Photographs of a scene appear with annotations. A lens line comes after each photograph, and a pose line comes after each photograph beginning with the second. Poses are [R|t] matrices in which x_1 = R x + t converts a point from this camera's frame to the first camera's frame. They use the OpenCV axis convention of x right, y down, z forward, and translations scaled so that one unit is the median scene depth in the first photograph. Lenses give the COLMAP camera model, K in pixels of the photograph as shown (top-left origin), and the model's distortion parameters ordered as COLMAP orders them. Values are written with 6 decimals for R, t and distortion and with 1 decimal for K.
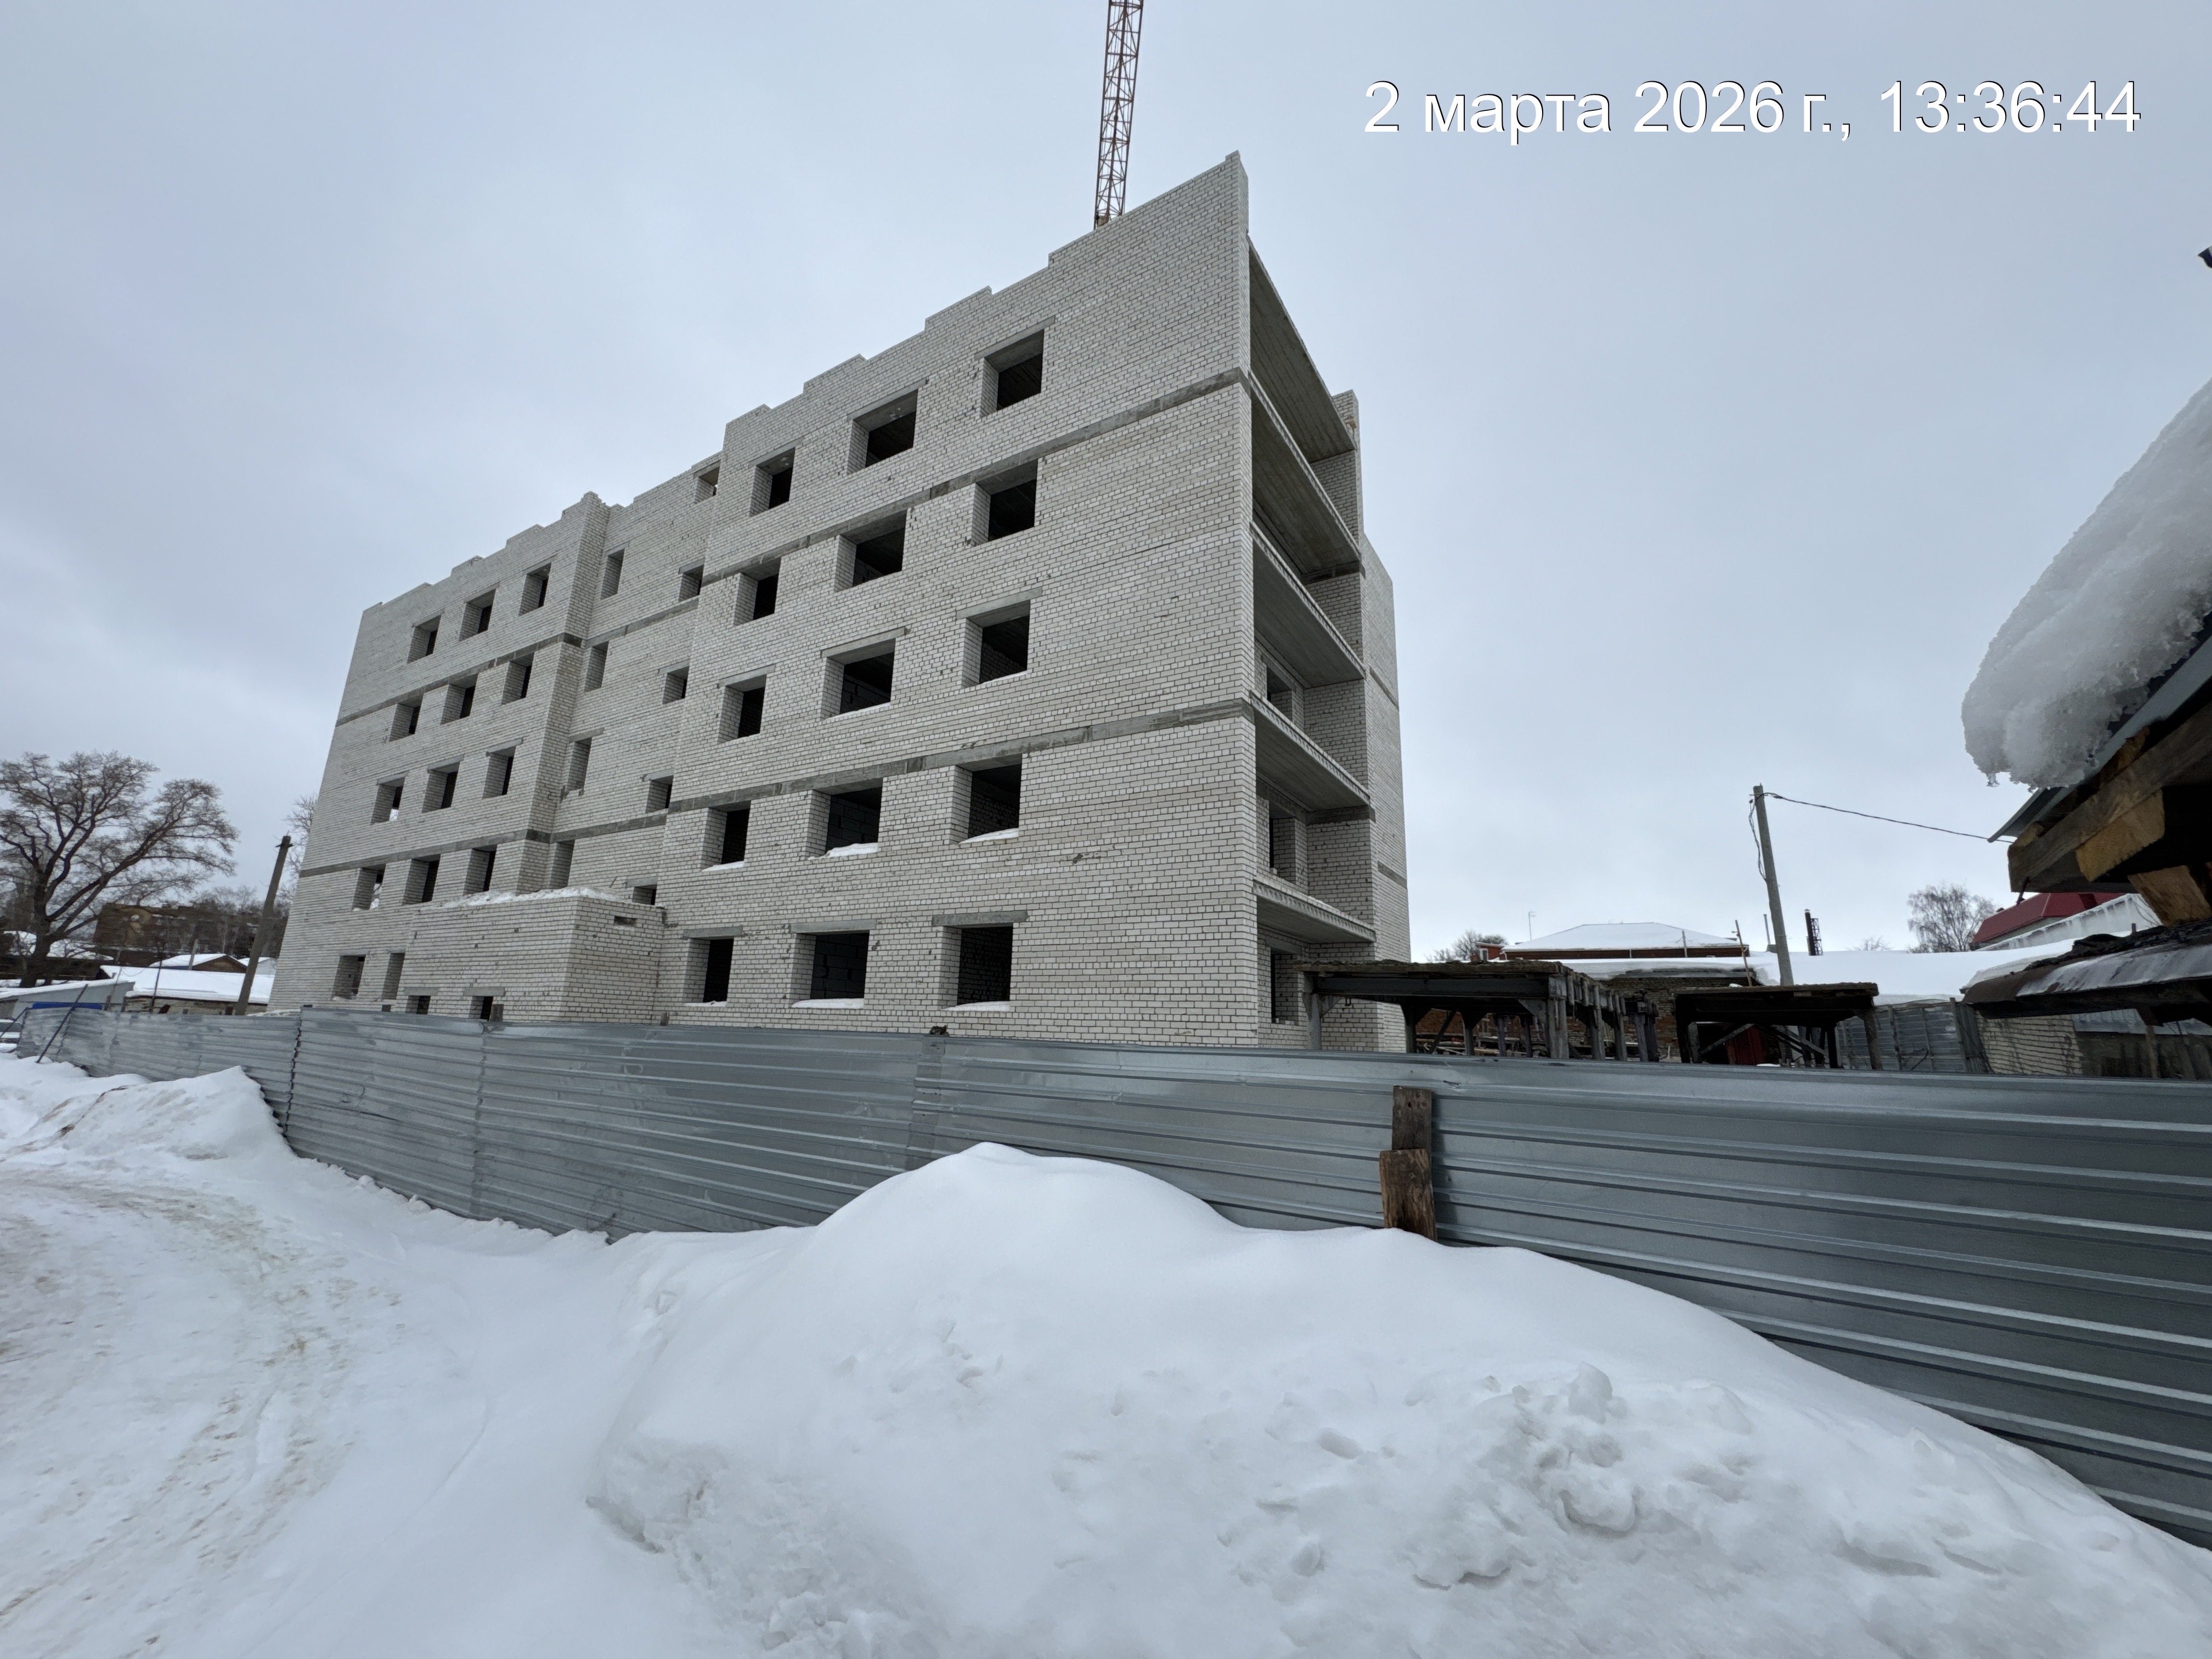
lens RADIAL K [[887.5, 0, 1106.0], [0, 887.5, 829.5], [0, 0, 1]] dist [0.000115, 0.000072]
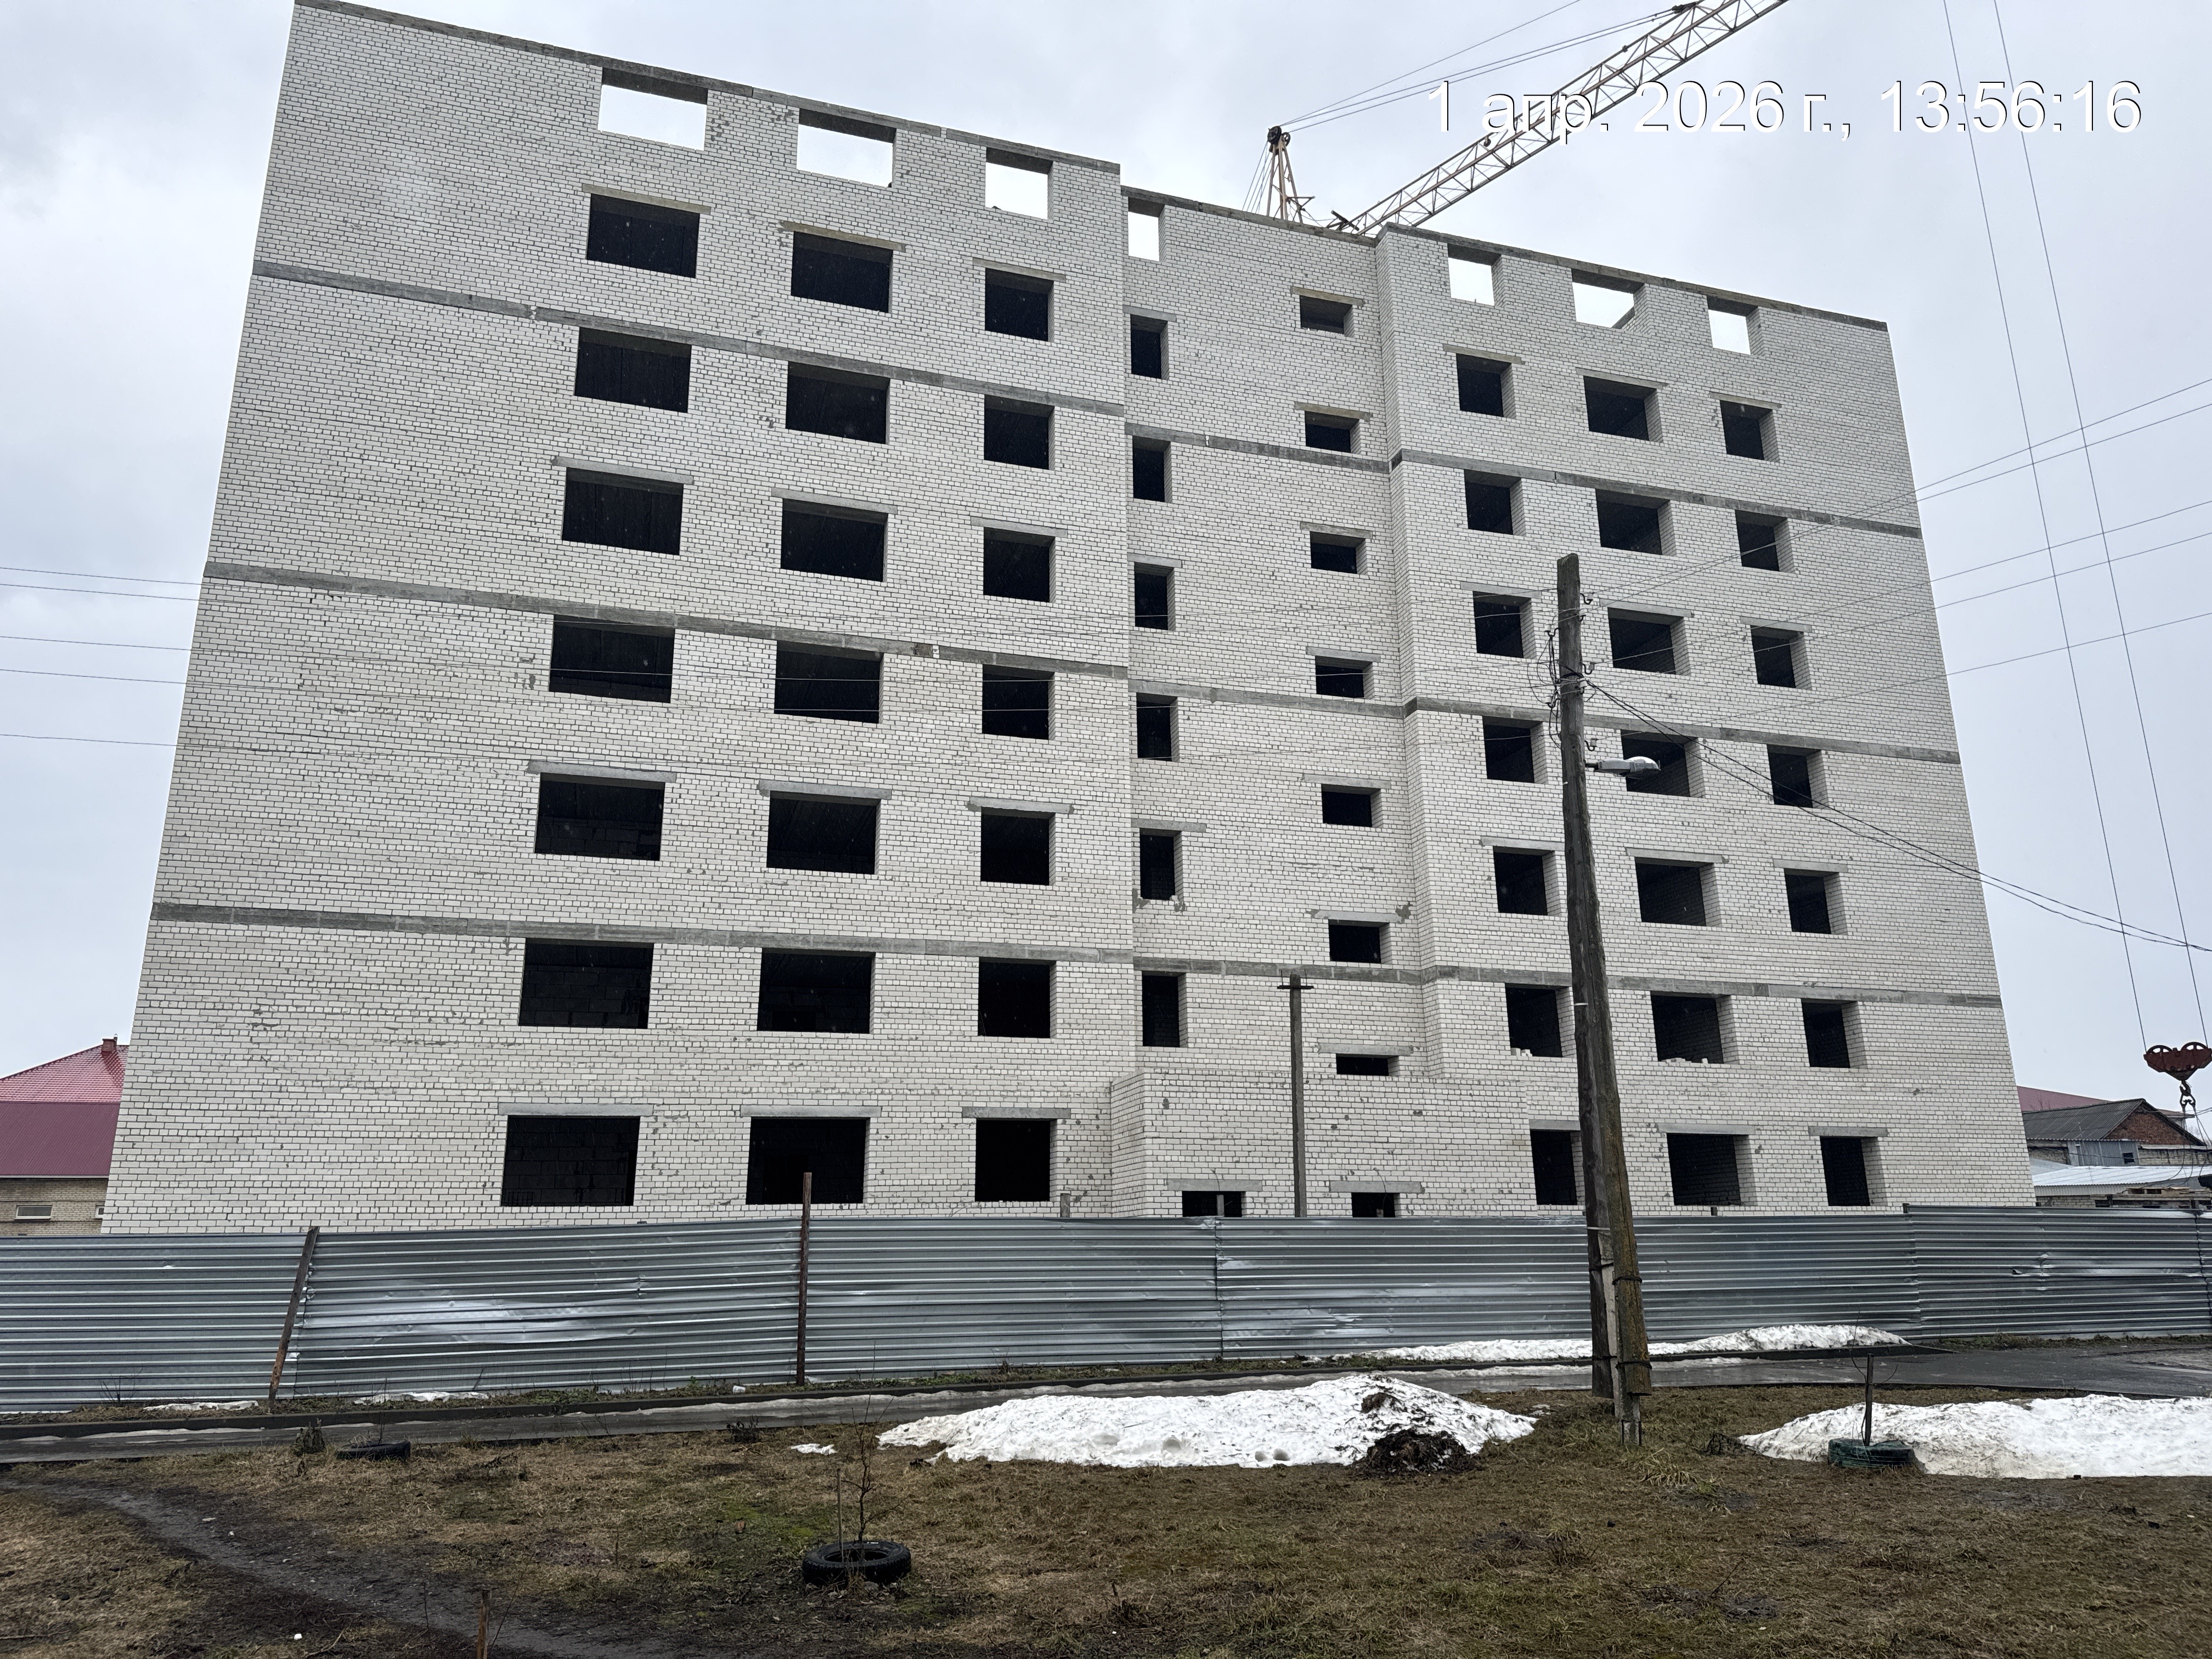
lens RADIAL K [[1549.4, 0, 1106.0], [0, 1549.4, 829.5], [0, 0, 1]] dist [0.139834, -0.219538]
pose [[0.643885, 0.169364, 0.746142, -2.163293], [-0.139112, 0.984853, -0.103502, 0.048451], [-0.752369, -0.037154, 0.657693, 0.285530]]
